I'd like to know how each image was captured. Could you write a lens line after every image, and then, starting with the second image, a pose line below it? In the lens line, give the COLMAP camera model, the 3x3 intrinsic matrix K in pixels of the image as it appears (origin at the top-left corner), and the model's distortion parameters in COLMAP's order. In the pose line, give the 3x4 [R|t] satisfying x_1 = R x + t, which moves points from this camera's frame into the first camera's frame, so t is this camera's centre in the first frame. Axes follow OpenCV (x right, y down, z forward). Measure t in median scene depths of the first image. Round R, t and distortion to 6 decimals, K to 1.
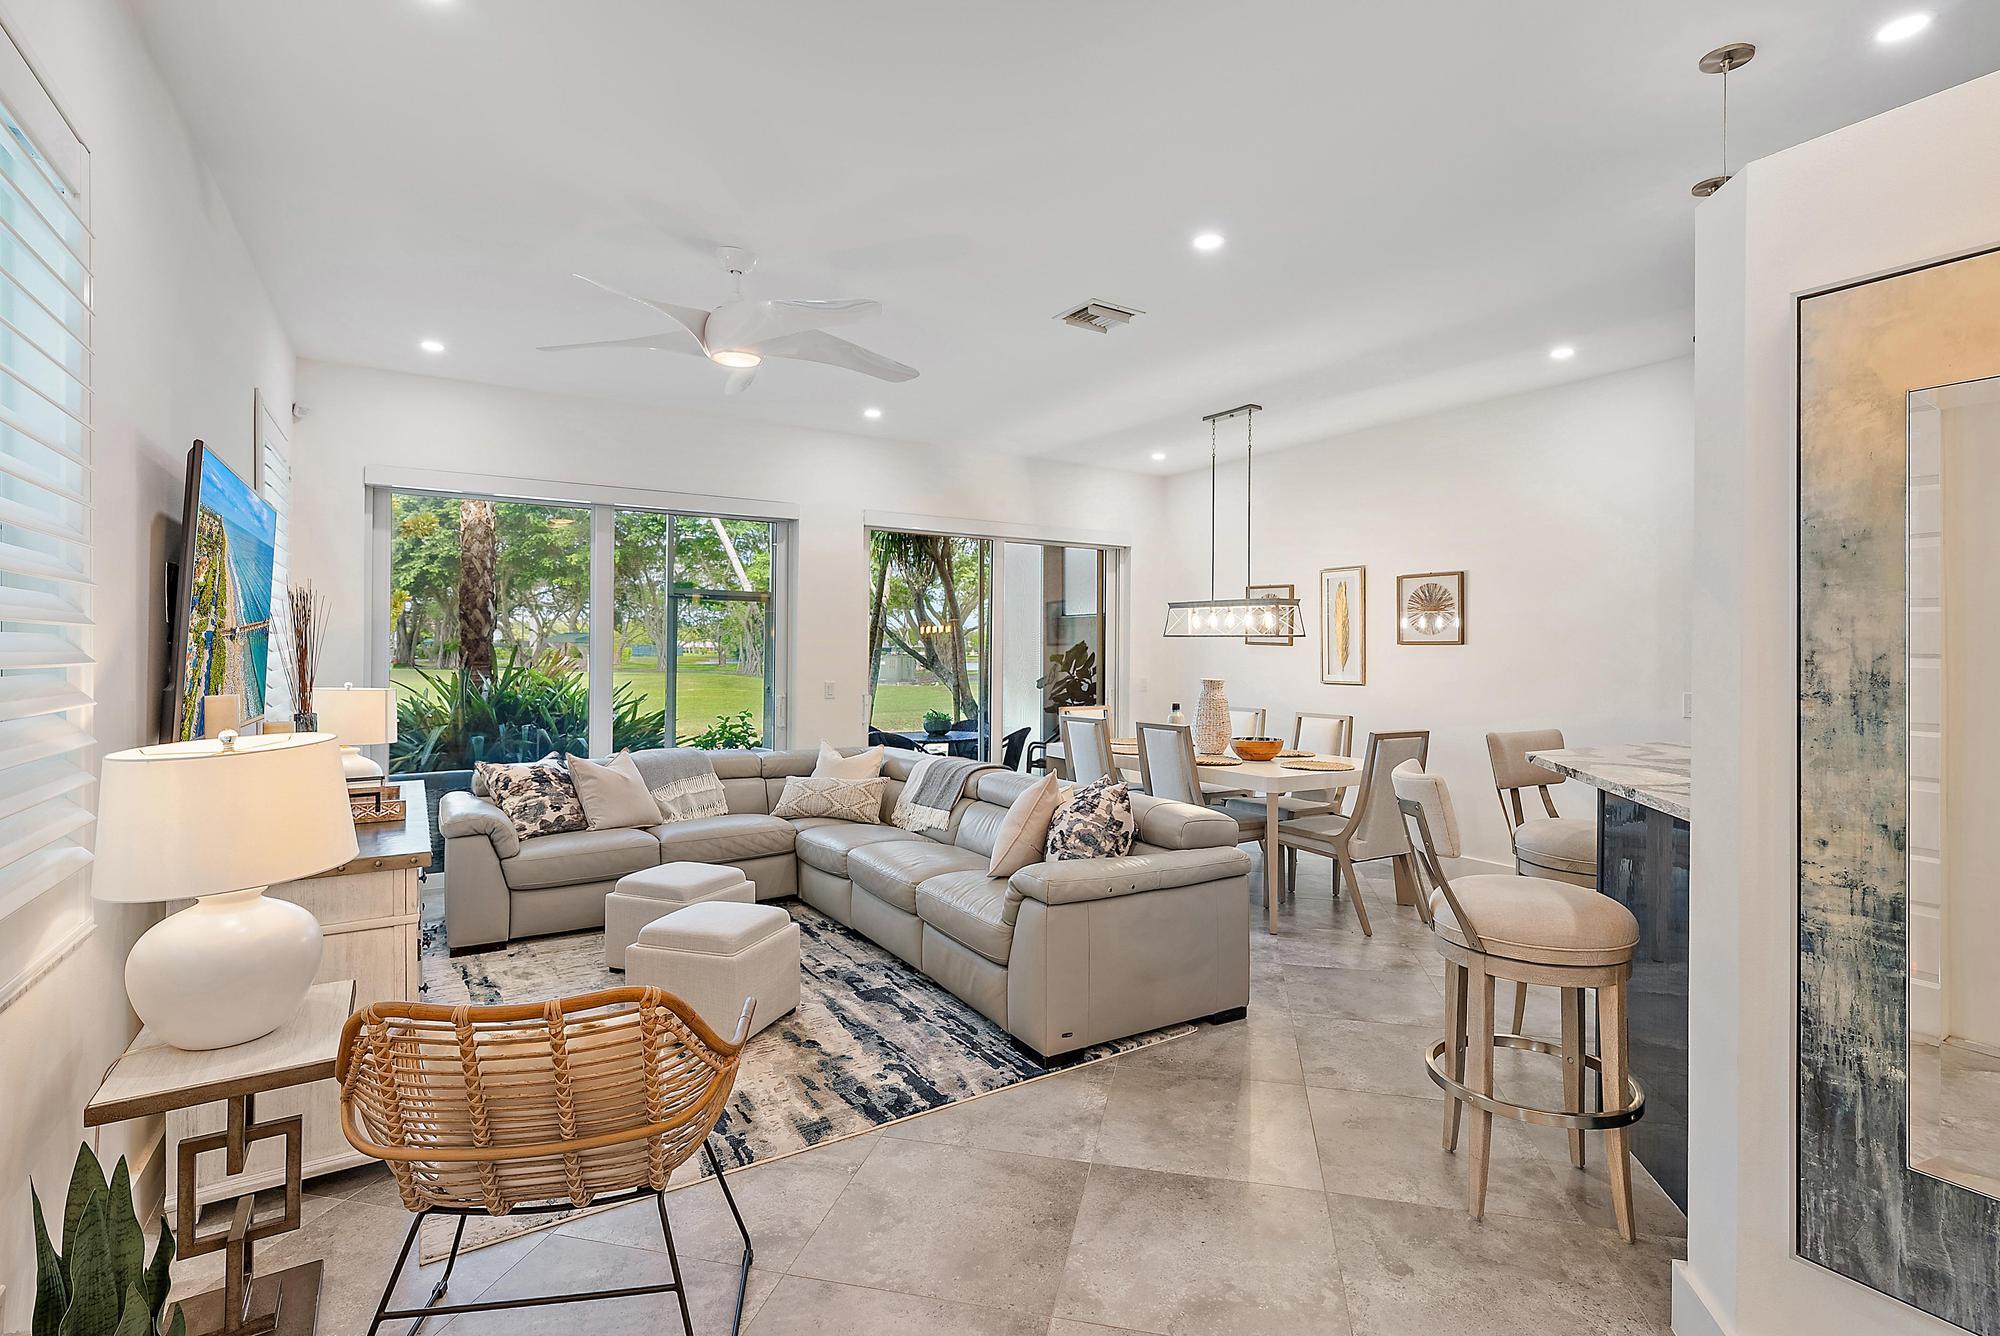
lens RADIAL K [[923.6, 0, 1000.8], [0, 923.6, 656.4], [0, 0, 1]] dist [0.000243, 0.000076]
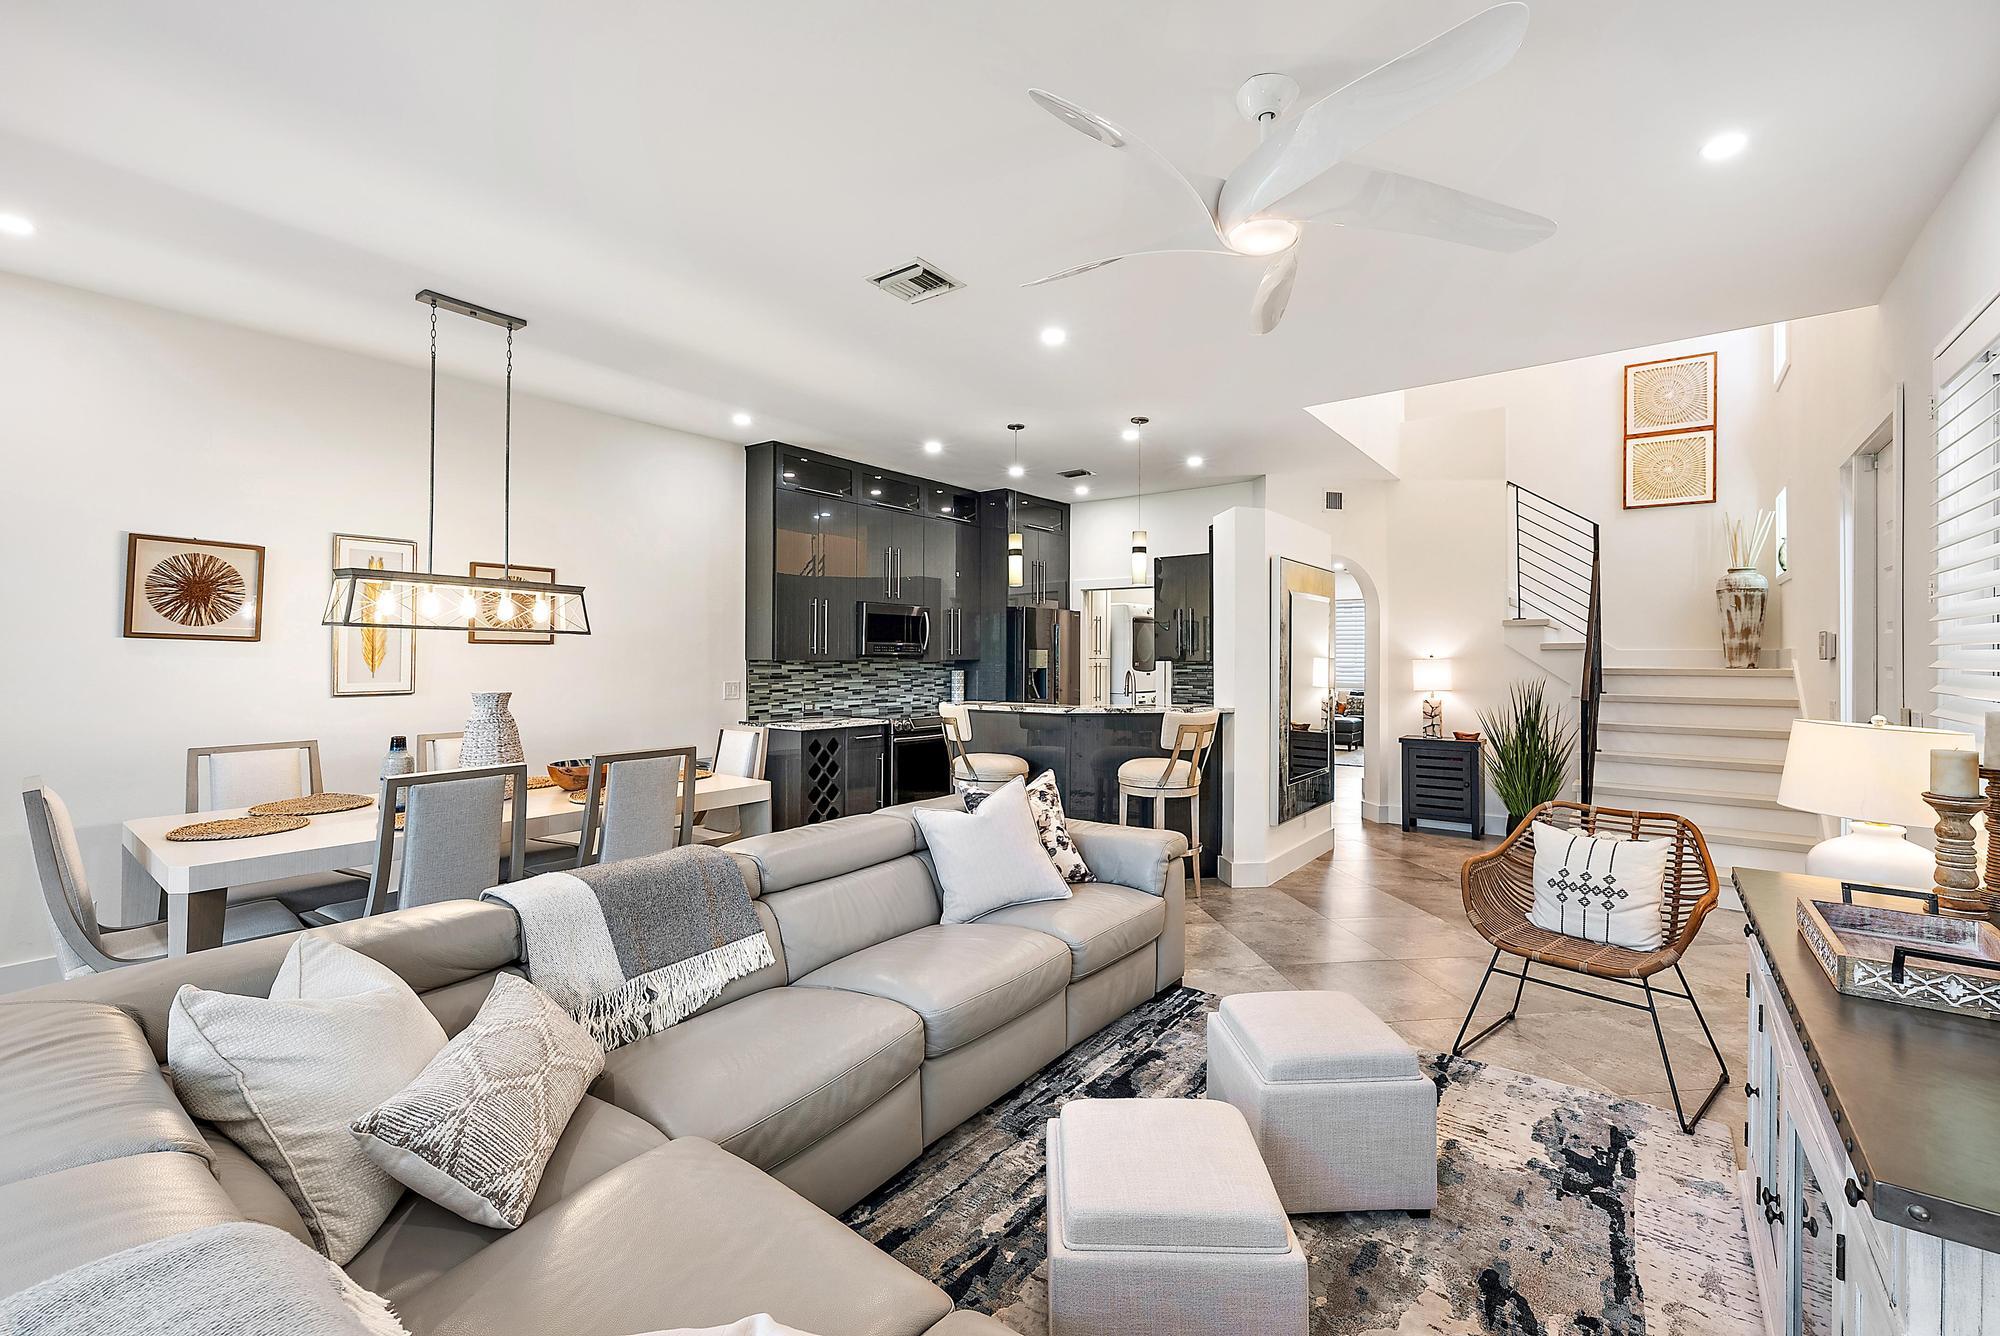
lens RADIAL K [[819.6, 0, 1003.4], [0, 819.6, 665.6], [0, 0, 1]] dist [-0.002625, -0.000660]
pose [[-0.351888, -0.010974, 0.935978, -0.708351], [-0.006695, 0.999935, 0.009207, -0.004058], [-0.936018, -0.003026, -0.351938, 1.255167]]
